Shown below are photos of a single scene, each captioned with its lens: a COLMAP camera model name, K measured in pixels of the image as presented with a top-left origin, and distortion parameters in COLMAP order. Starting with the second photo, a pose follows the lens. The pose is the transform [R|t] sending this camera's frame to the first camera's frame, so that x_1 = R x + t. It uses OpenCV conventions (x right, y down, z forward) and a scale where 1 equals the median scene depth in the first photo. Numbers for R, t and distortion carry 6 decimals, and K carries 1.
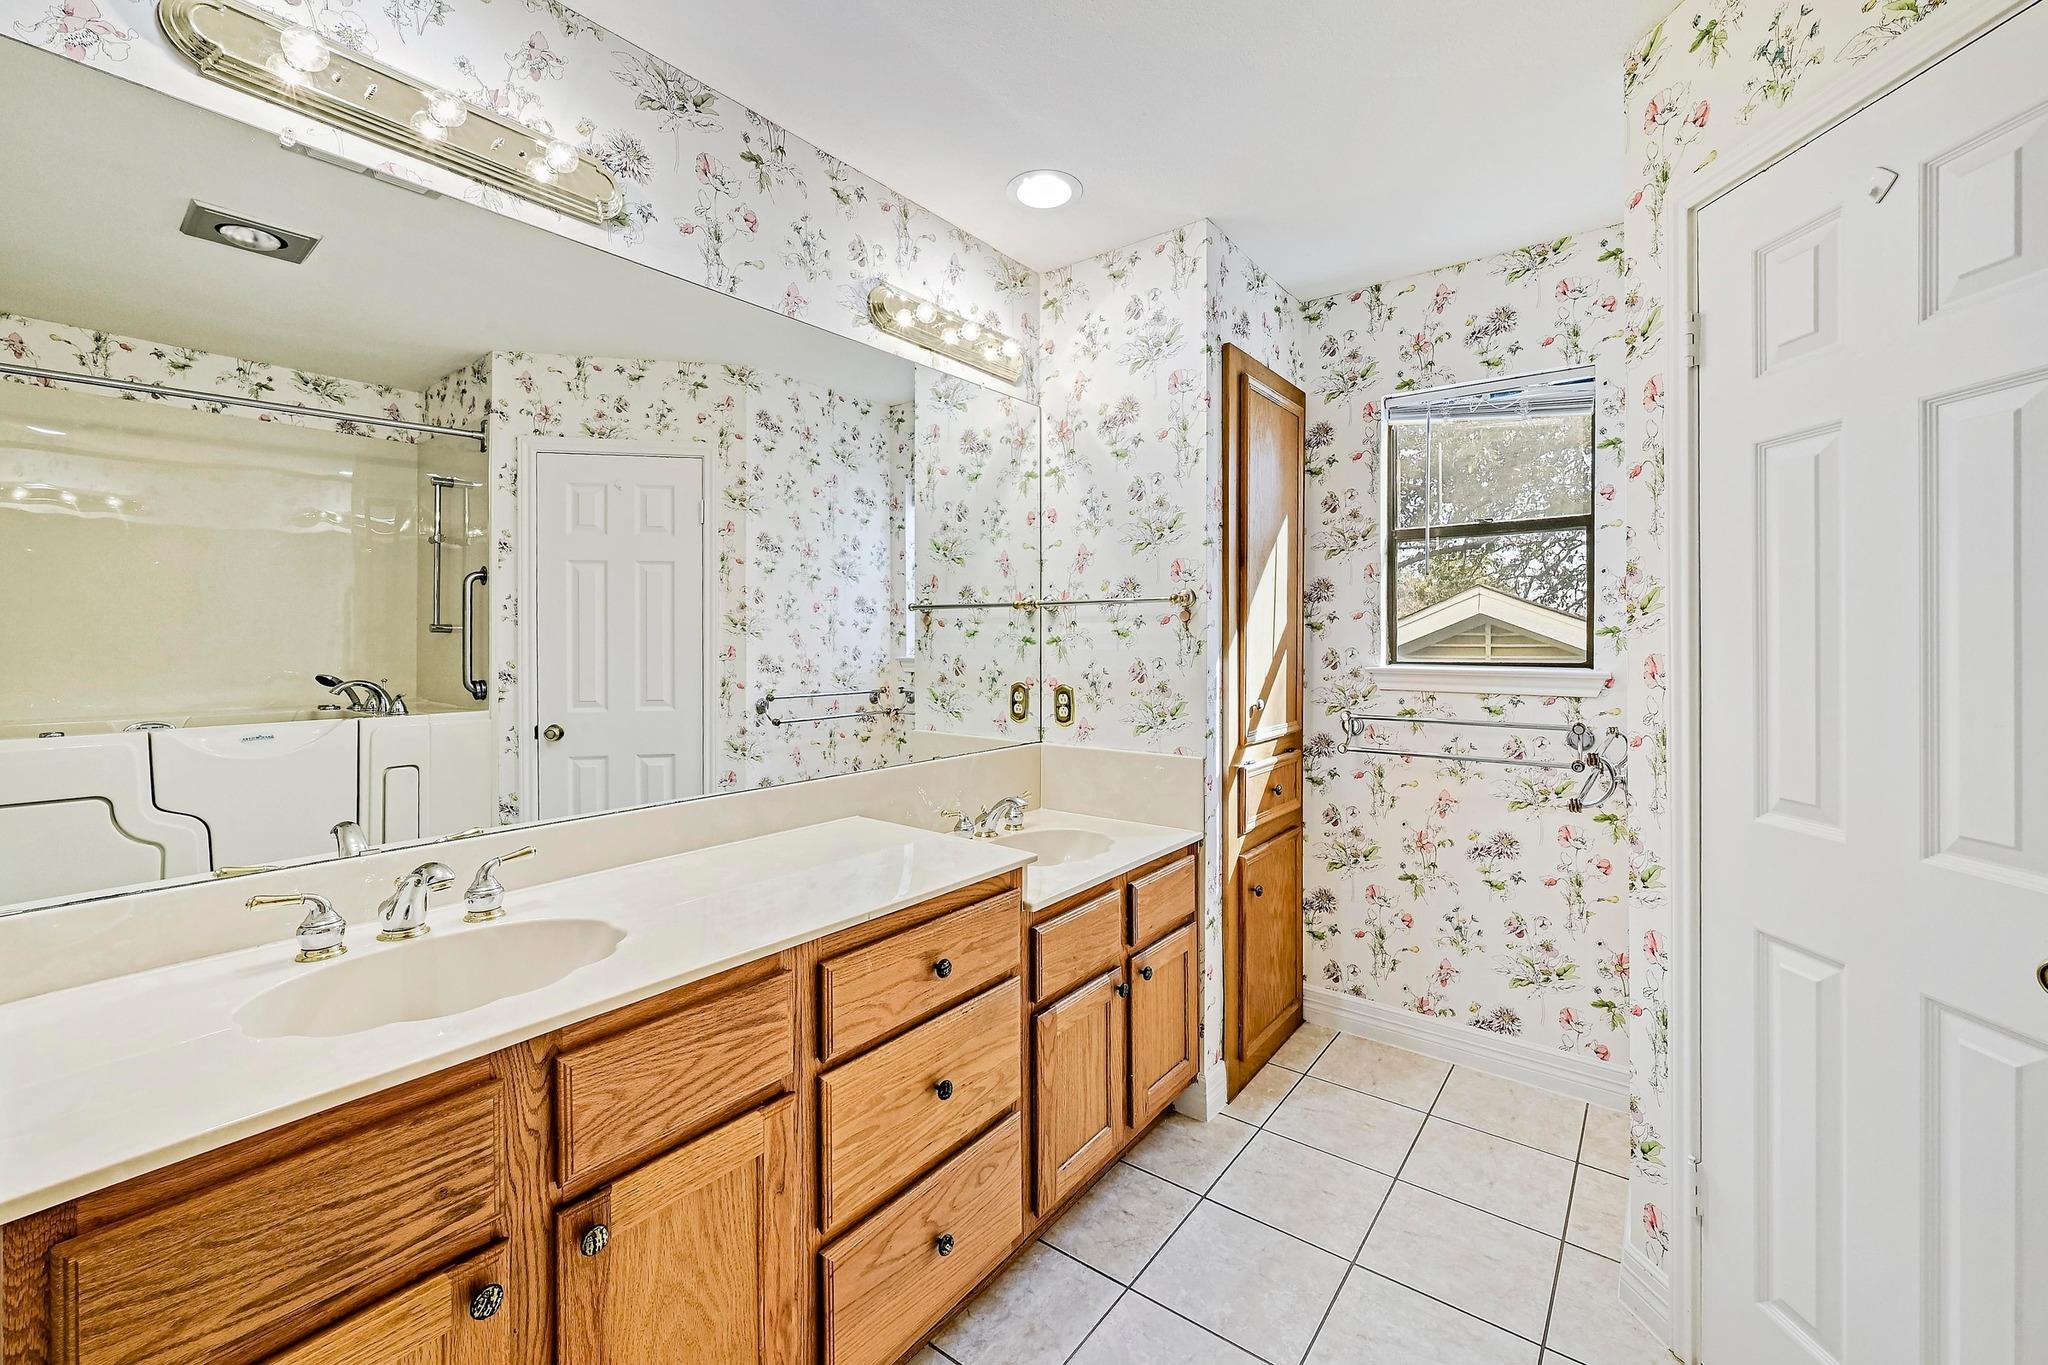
lens RADIAL K [[836.3, 0, 1028.2], [0, 836.3, 638.1], [0, 0, 1]] dist [0.001187, 0.000034]
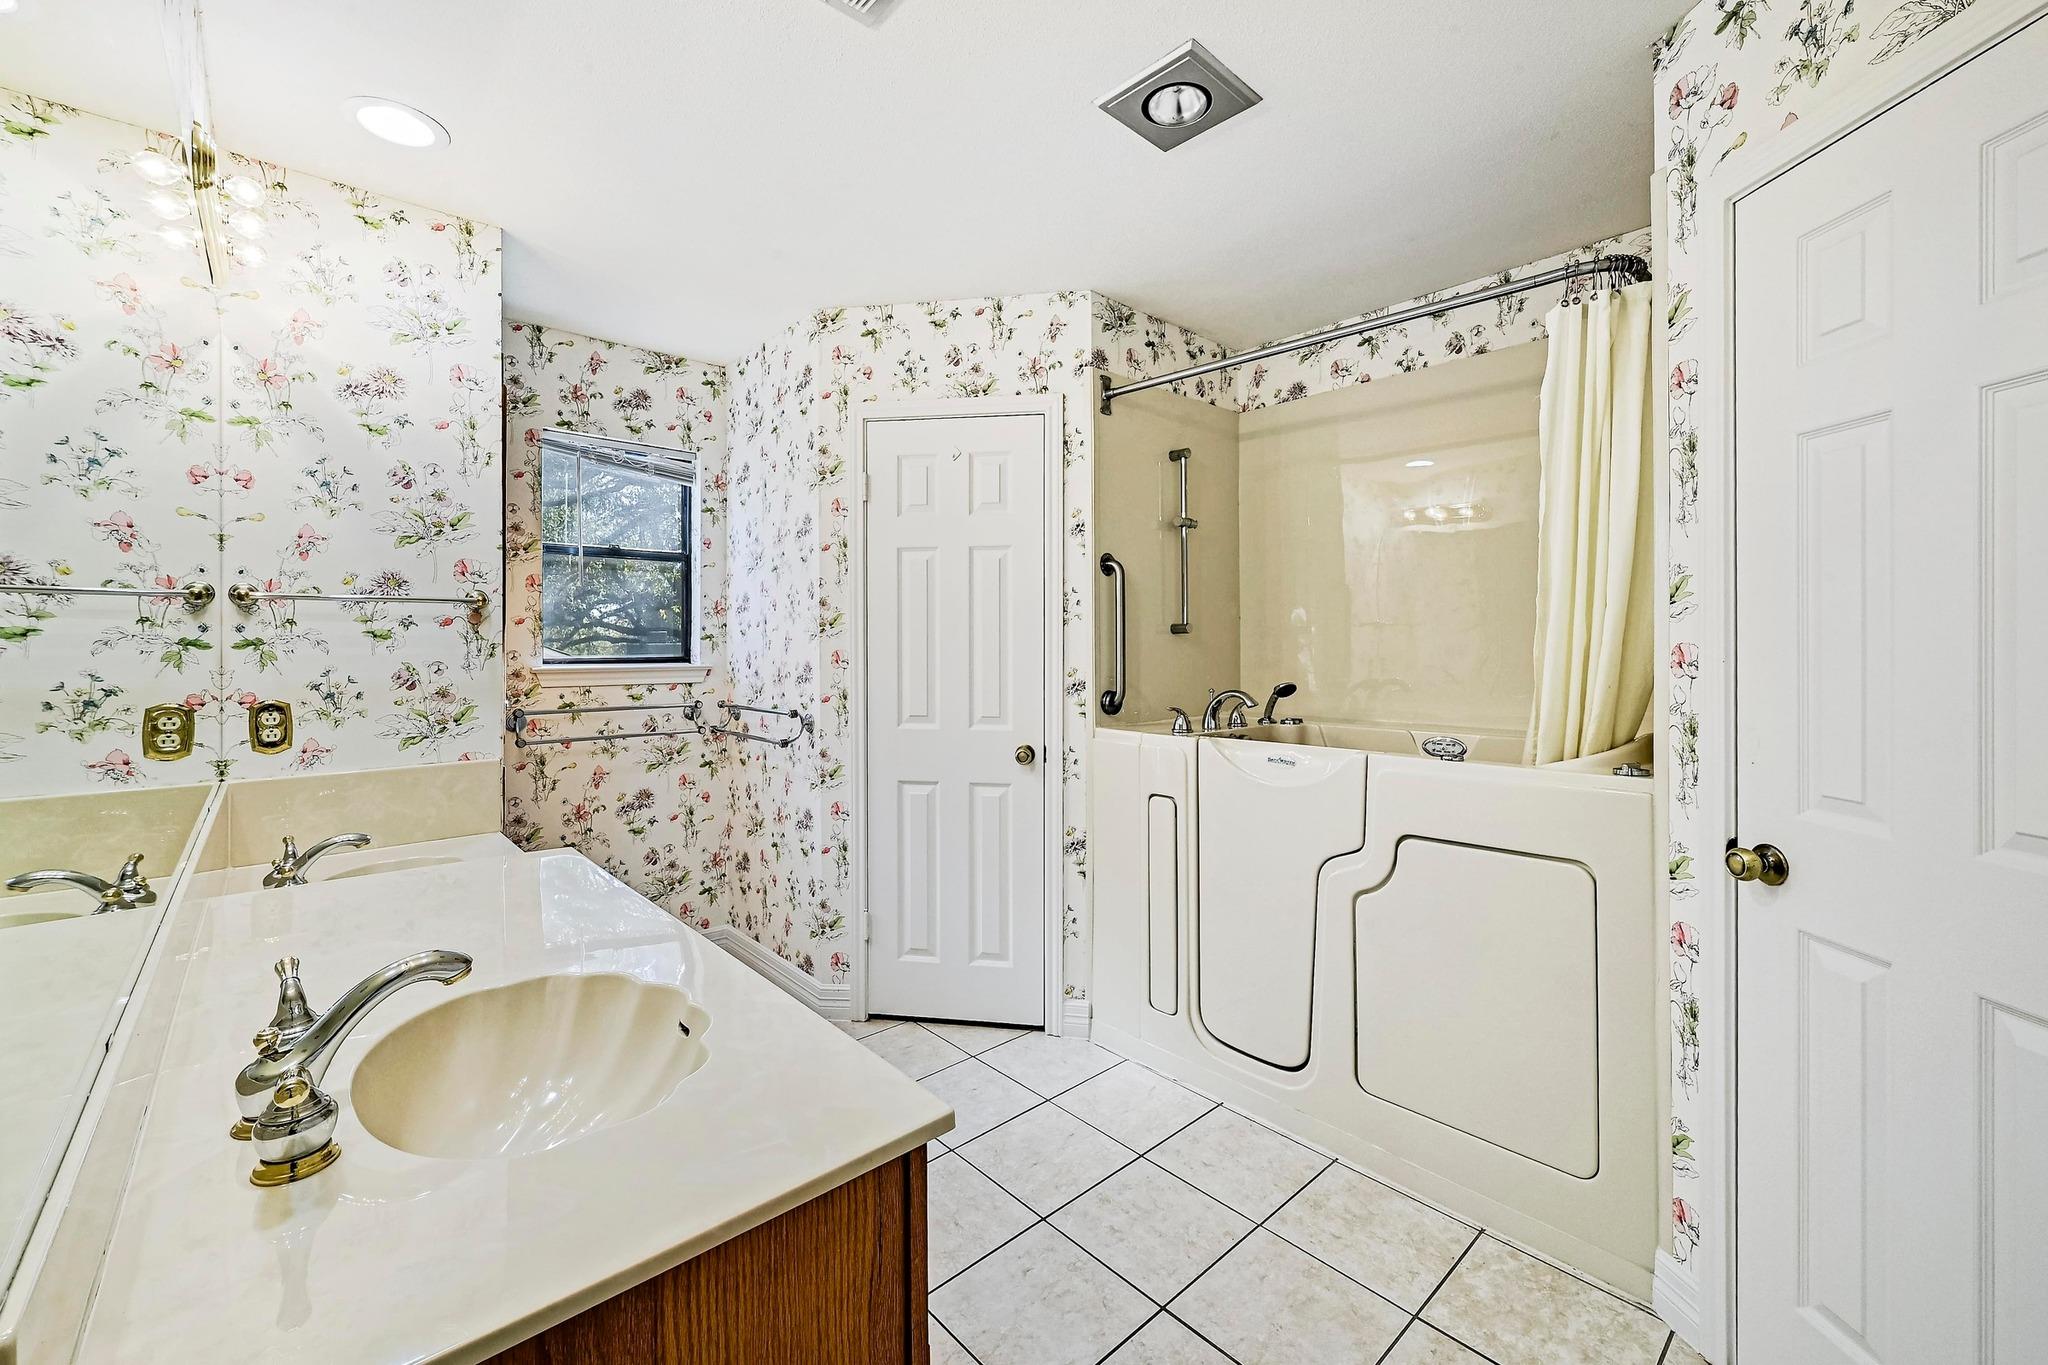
lens RADIAL K [[836.3, 0, 1015.1], [0, 836.3, 647.9], [0, 0, 1]] dist [0.001187, 0.000034]
pose [[0.186994, -0.004854, 0.982349, -0.605468], [0.001341, 0.999988, 0.004686, 0.004341], [-0.982360, 0.000442, 0.186998, 0.175173]]
